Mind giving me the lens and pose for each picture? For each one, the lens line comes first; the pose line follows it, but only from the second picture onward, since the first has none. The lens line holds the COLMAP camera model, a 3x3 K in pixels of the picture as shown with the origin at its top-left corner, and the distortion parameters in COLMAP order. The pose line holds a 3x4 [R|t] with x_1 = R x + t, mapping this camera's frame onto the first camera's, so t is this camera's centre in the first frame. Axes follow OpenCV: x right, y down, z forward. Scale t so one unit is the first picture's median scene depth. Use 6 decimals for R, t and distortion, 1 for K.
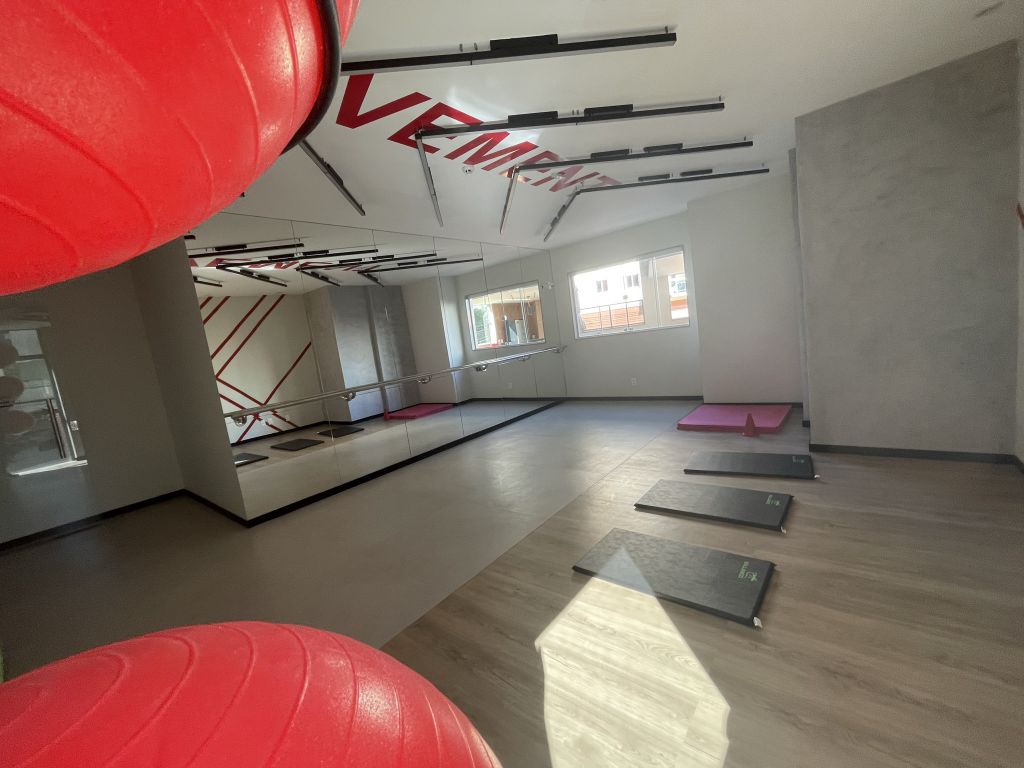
lens RADIAL K [[414.1, 0, 512.2], [0, 414.1, 384.5], [0, 0, 1]] dist [0.001132, 0.000077]
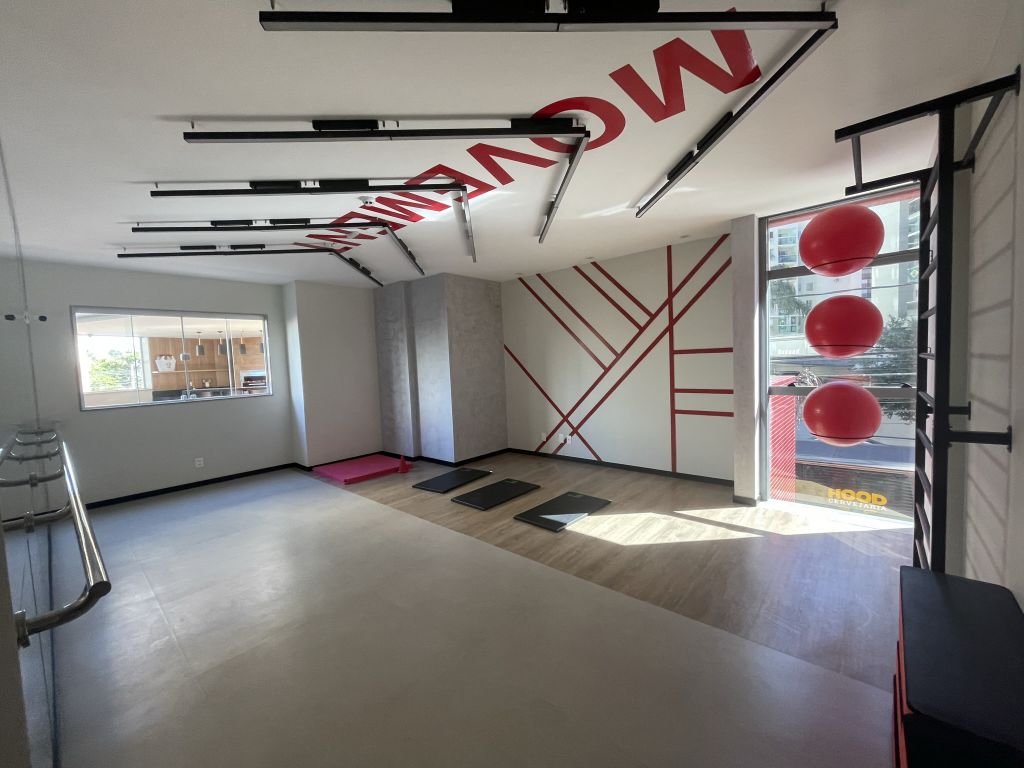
lens RADIAL K [[414.1, 0, 511.7], [0, 414.1, 386.0], [0, 0, 1]] dist [0.001132, 0.000077]
pose [[0.041705, 0.076049, 0.996232, -1.436161], [0.152843, 0.984877, -0.081581, 0.018404], [-0.987370, 0.155669, 0.029451, 1.055304]]
